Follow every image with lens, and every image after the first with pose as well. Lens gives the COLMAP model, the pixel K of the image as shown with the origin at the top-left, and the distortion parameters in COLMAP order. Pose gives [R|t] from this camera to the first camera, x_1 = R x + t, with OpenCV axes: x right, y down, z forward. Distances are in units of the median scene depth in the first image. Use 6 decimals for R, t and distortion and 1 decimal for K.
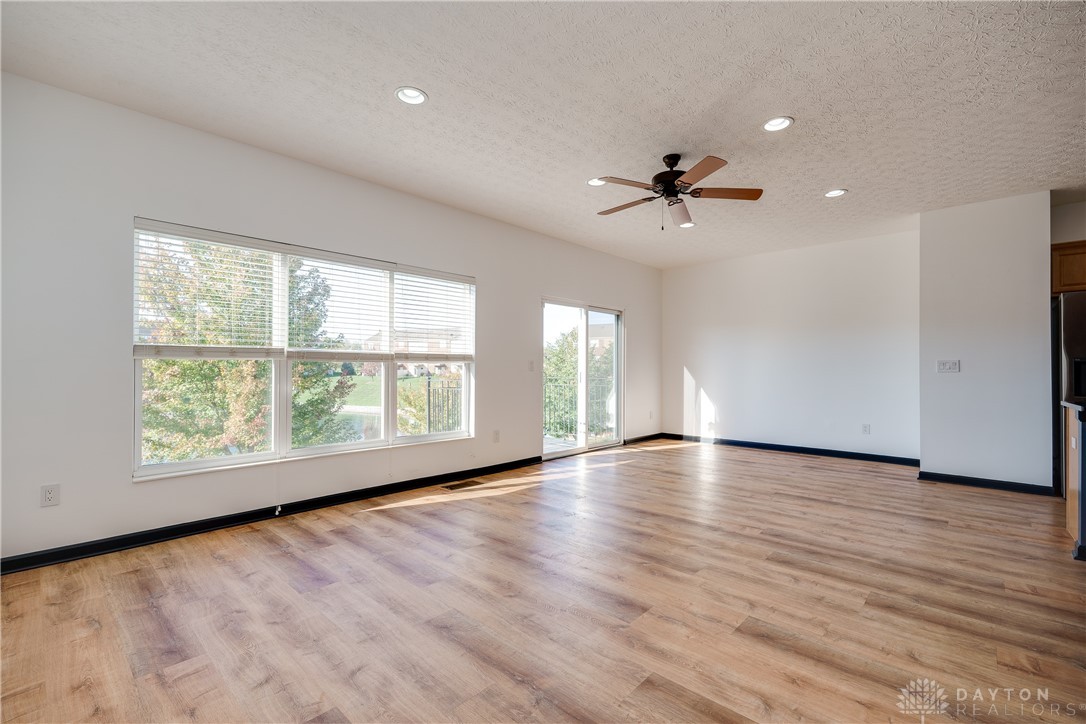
lens RADIAL K [[480.6, 0, 545.3], [0, 480.6, 372.0], [0, 0, 1]] dist [-0.006452, 0.000563]
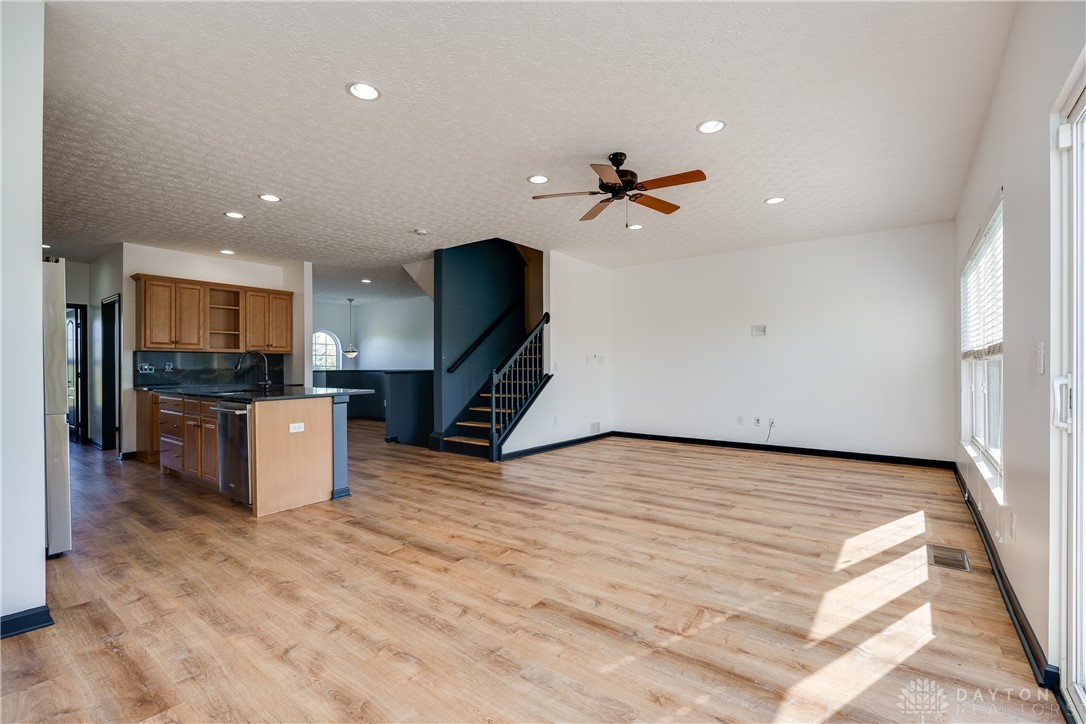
lens RADIAL K [[480.6, 0, 546.1], [0, 480.6, 367.9], [0, 0, 1]] dist [-0.006452, 0.000563]
pose [[-0.995837, 0.000326, -0.091154, 0.619407], [-0.000559, 0.999953, 0.009686, -0.019625], [0.091153, 0.009696, -0.995790, 2.431443]]
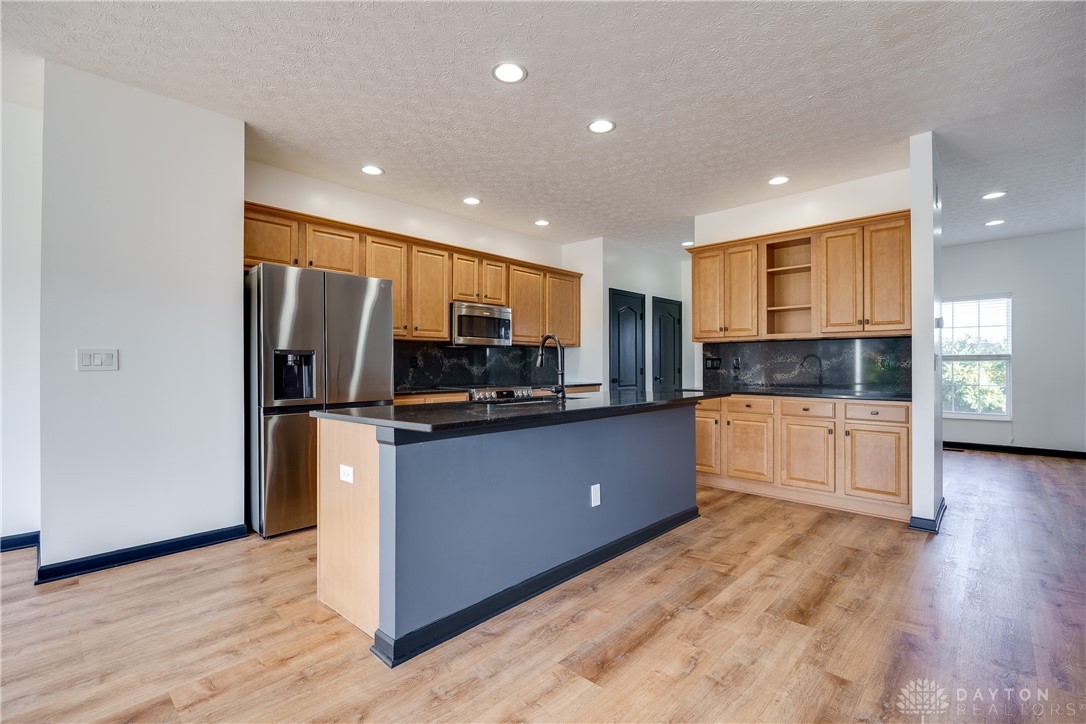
lens RADIAL K [[480.6, 0, 541.9], [0, 480.6, 361.6], [0, 0, 1]] dist [-0.006452, 0.000563]
pose [[0.015570, 0.004436, 0.999869, 0.469526], [0.011039, 0.999928, -0.004609, -0.003463], [-0.999818, 0.011109, 0.015520, 0.766337]]
